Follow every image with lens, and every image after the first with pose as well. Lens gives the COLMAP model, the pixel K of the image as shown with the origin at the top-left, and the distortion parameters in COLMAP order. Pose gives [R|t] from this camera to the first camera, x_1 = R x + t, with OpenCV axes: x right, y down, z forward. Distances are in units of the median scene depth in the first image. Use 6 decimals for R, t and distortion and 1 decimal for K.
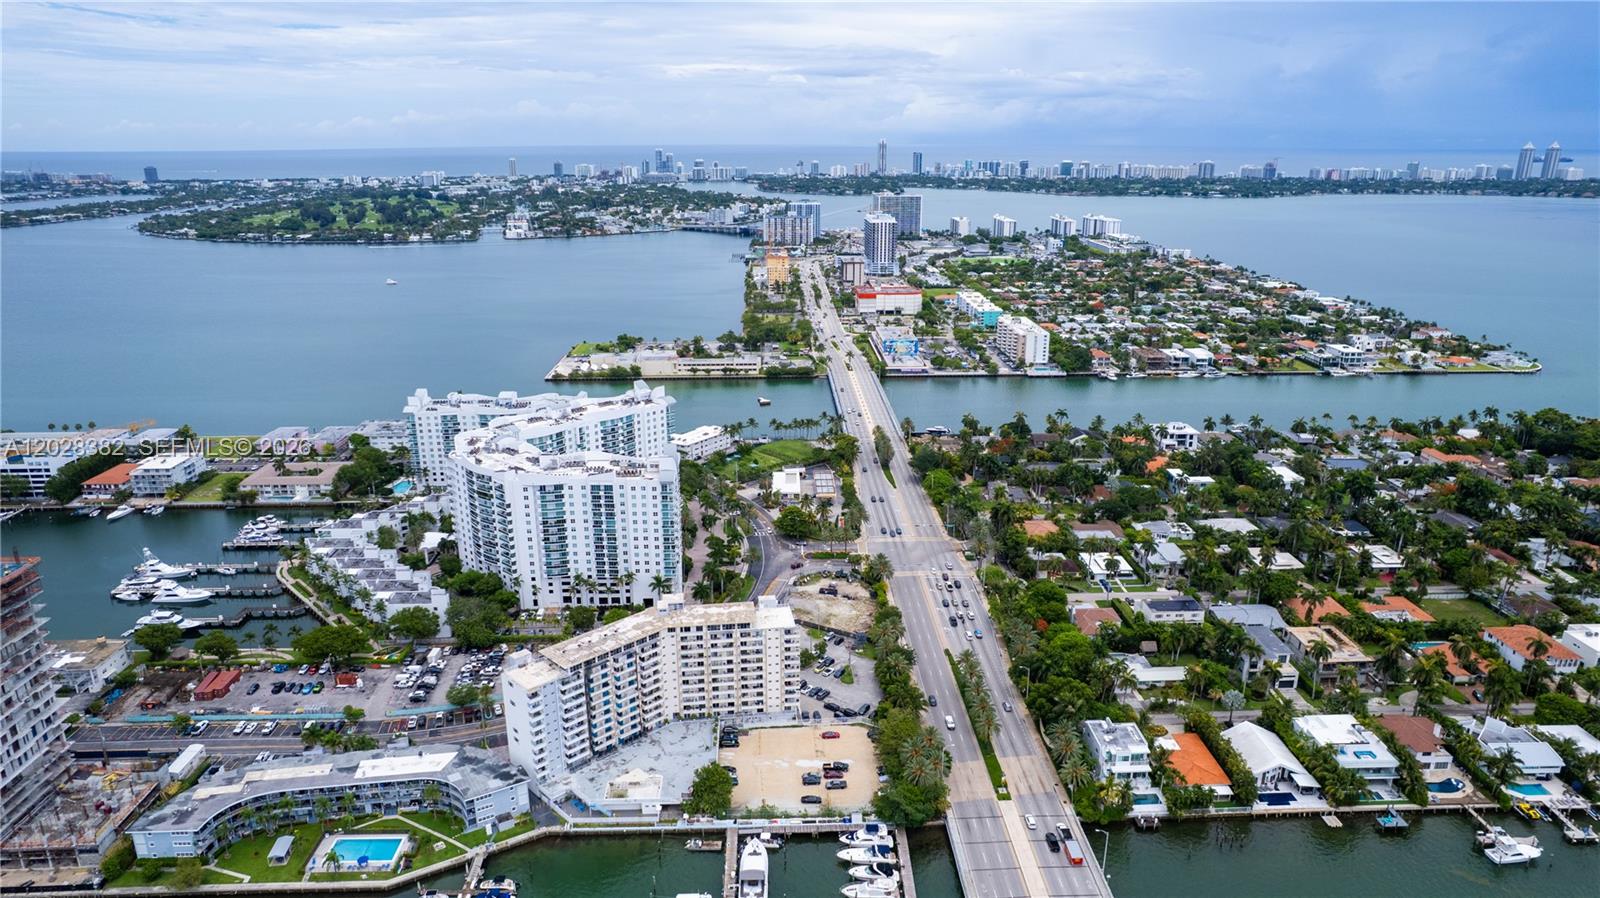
lens RADIAL K [[1022.7, 0, 800.7], [0, 1022.7, 458.1], [0, 0, 1]] dist [-0.070167, 0.061685]
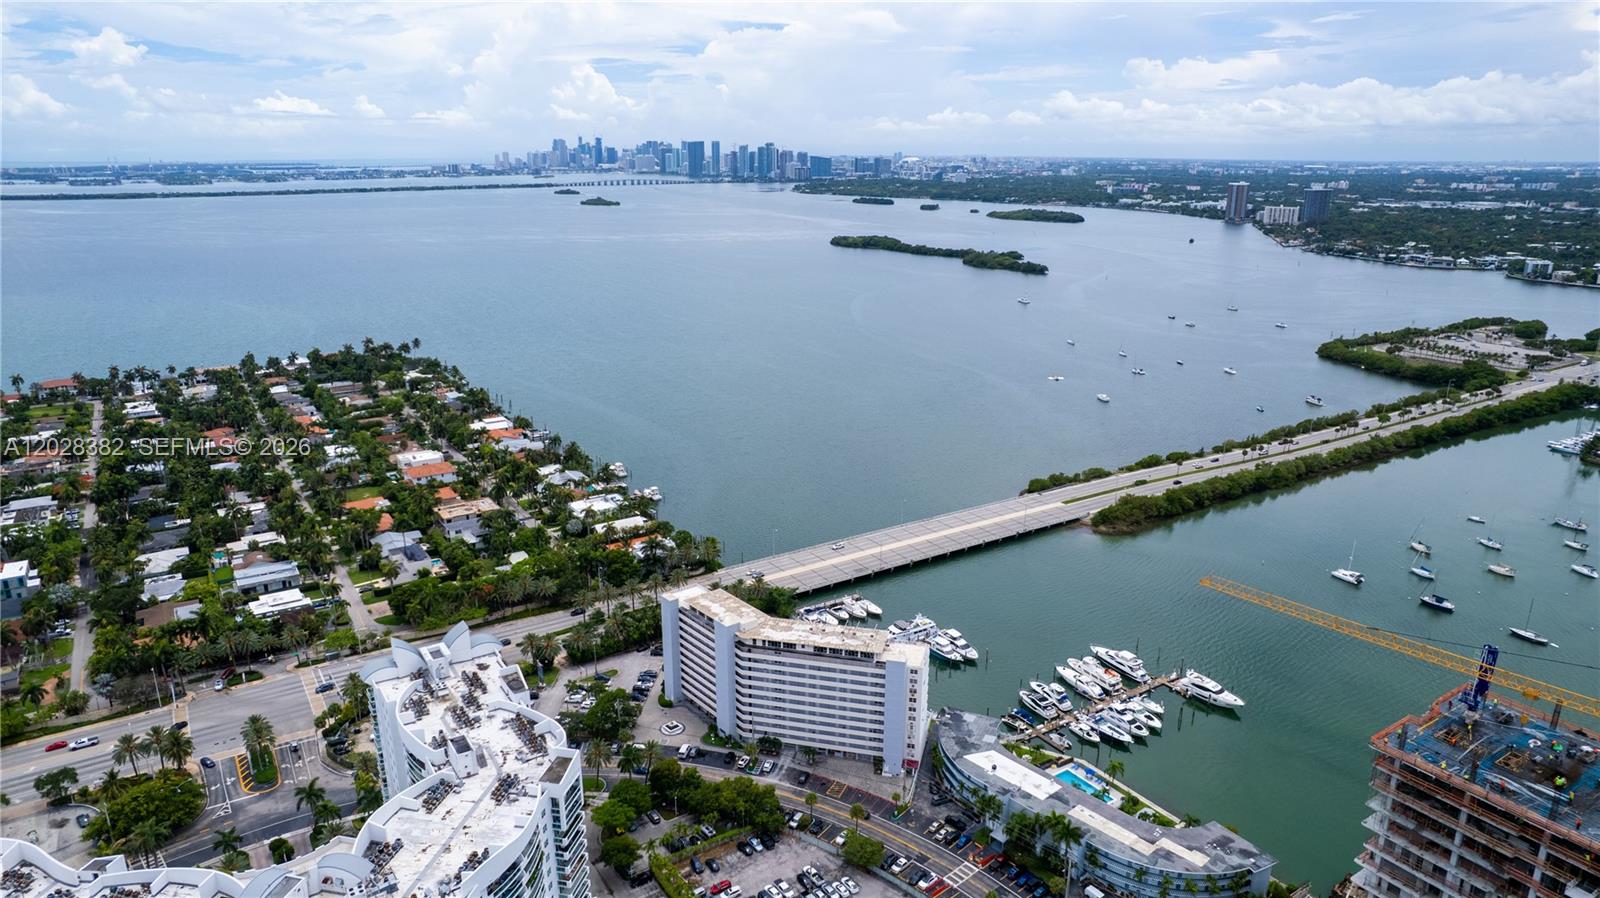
lens RADIAL K [[1022.7, 0, 800.4], [0, 1022.7, 453.1], [0, 0, 1]] dist [-0.070167, 0.061685]
pose [[-0.510827, -0.246211, 0.823672, -0.395811], [0.260965, 0.868490, 0.421453, -0.165523], [-0.819117, 0.430239, -0.379396, 0.549038]]
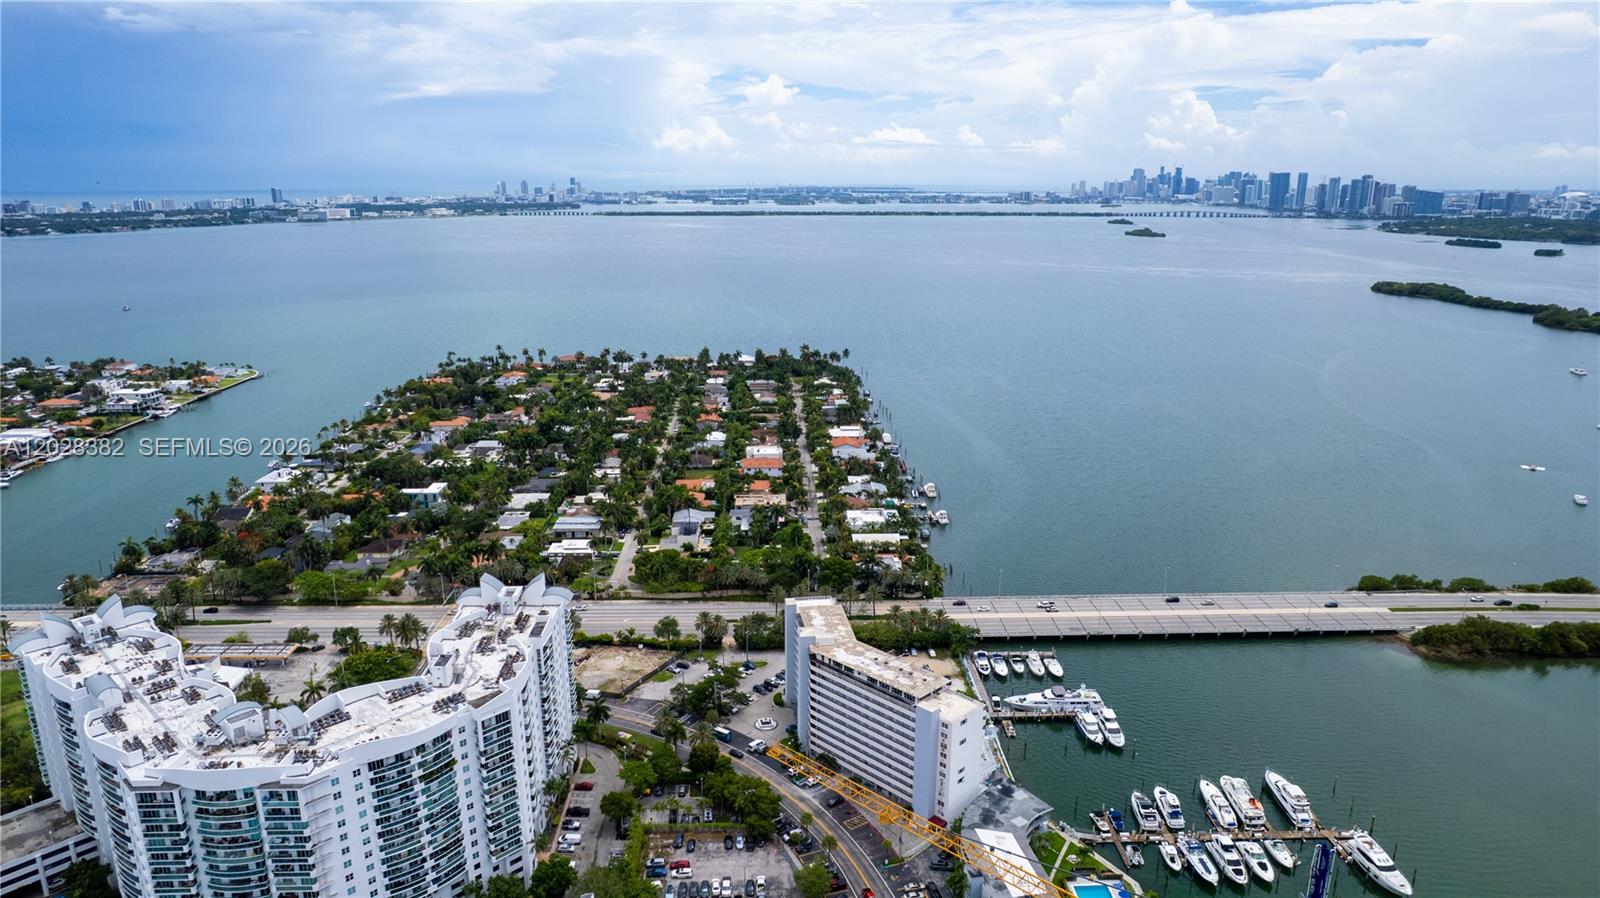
lens RADIAL K [[1022.7, 0, 798.7], [0, 1022.7, 456.7], [0, 0, 1]] dist [-0.070167, 0.061685]
pose [[0.007256, -0.264223, 0.964434, -0.449146], [0.303059, 0.919682, 0.249682, -0.114898], [-0.952944, 0.290468, 0.086749, 0.389986]]
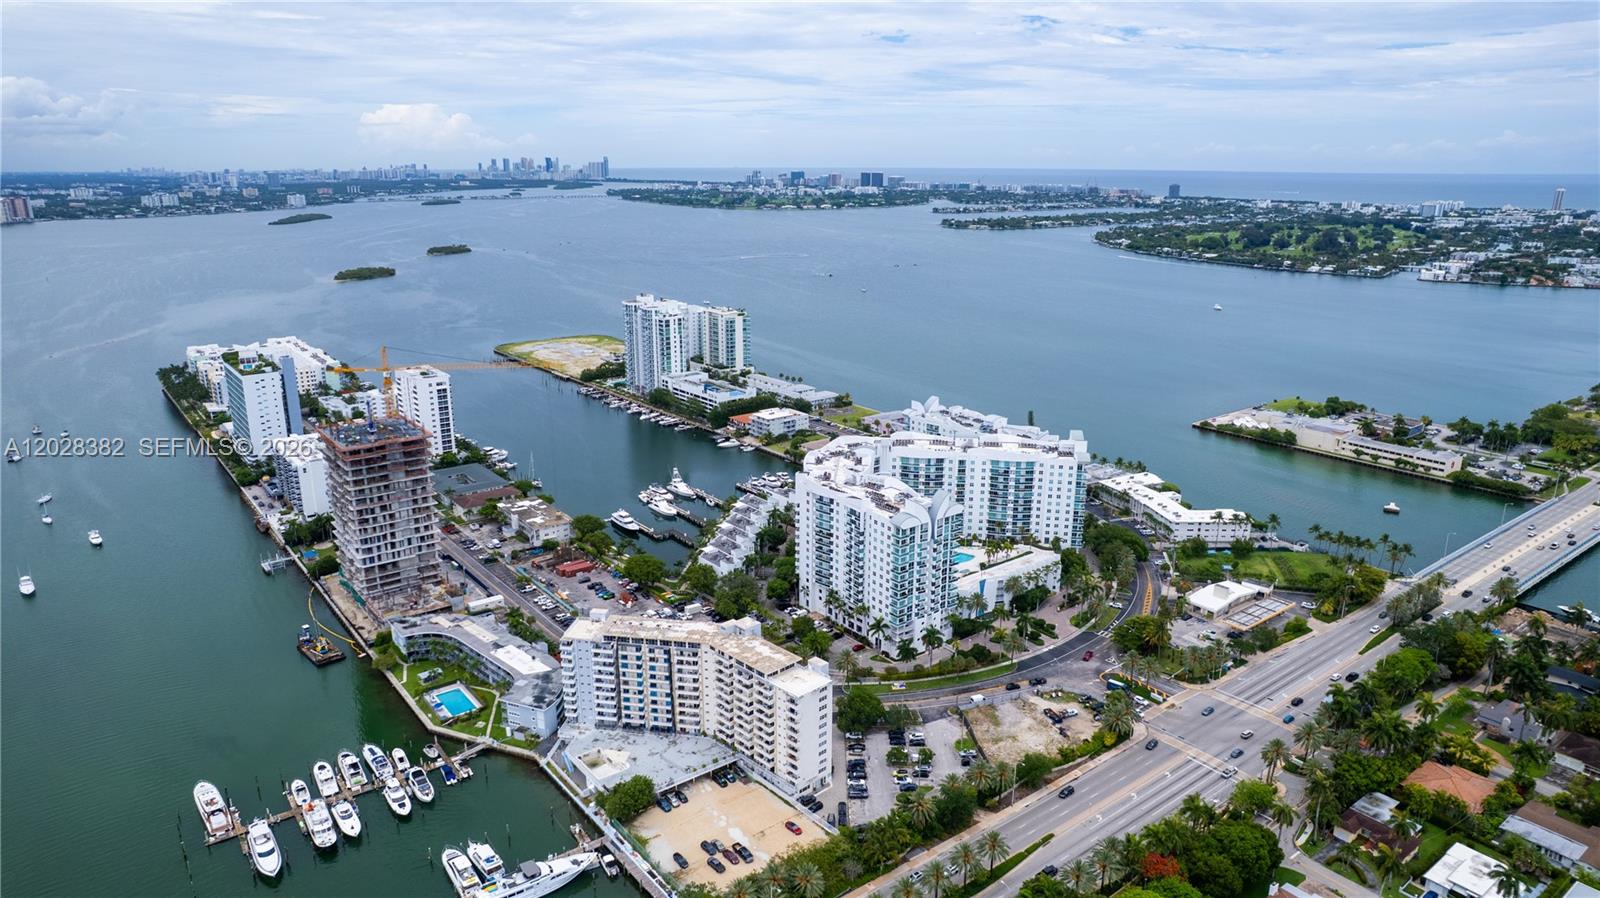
lens RADIAL K [[1022.7, 0, 795.2], [0, 1022.7, 458.3], [0, 0, 1]] dist [-0.070167, 0.061685]
pose [[0.581745, 0.230693, -0.779970, 0.284561], [-0.246623, 0.963821, 0.101126, -0.057434], [0.775080, 0.133529, 0.617592, 0.178183]]
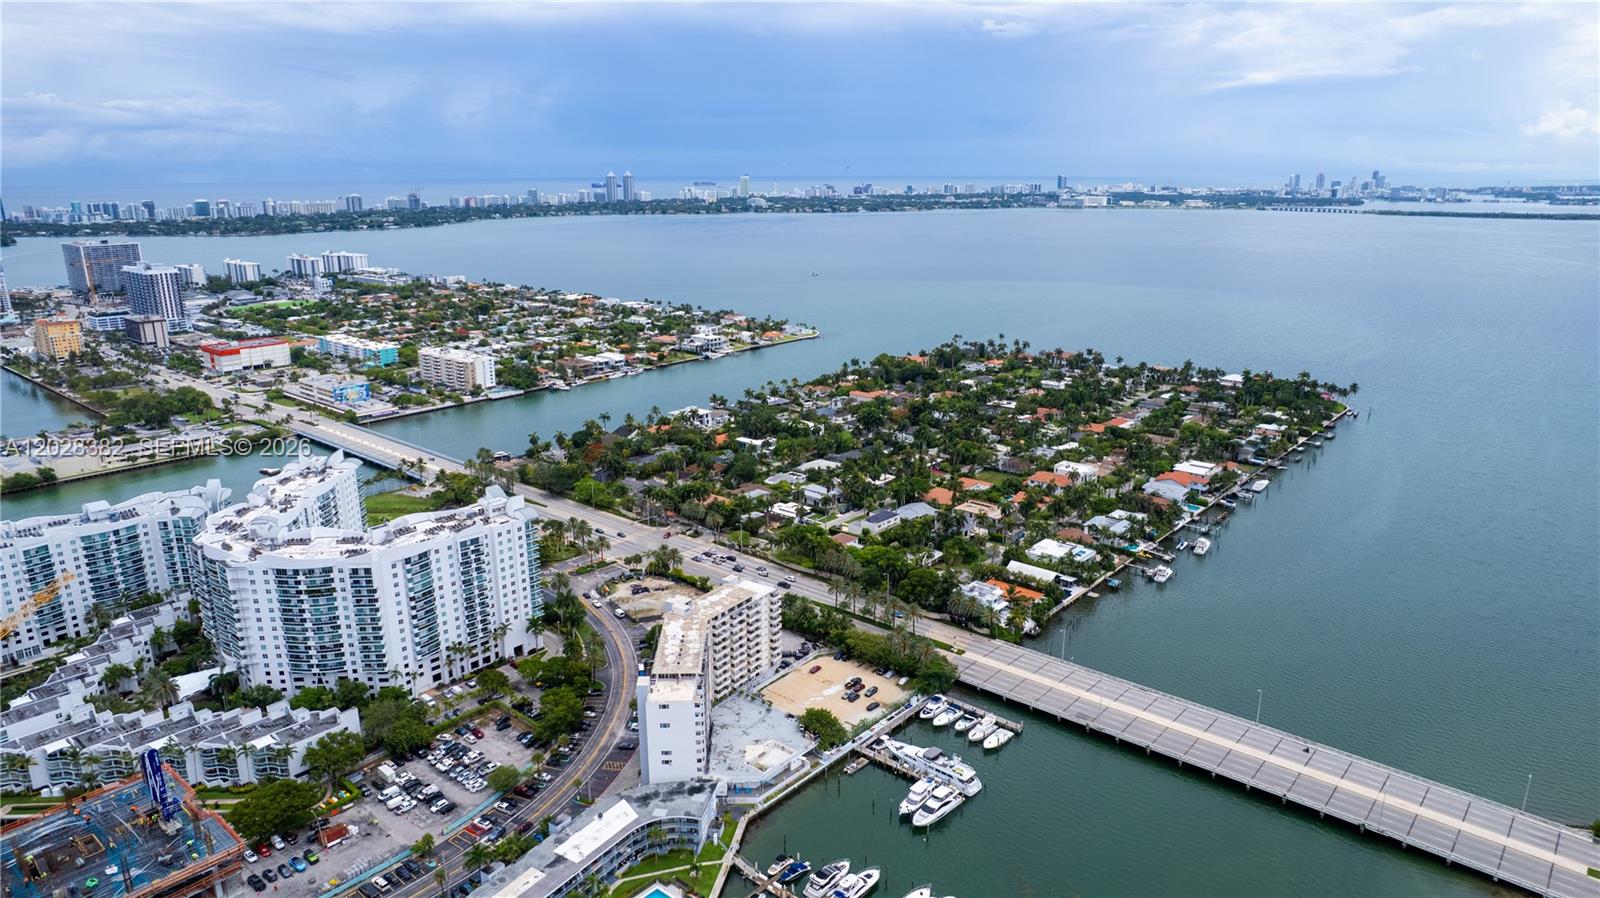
lens RADIAL K [[1022.7, 0, 798.5], [0, 1022.7, 457.9], [0, 0, 1]] dist [-0.070167, 0.061685]
pose [[0.681257, -0.201374, 0.703802, -0.336424], [0.222988, 0.972816, 0.062500, -0.019962], [-0.697256, 0.114361, 0.707641, 0.064083]]
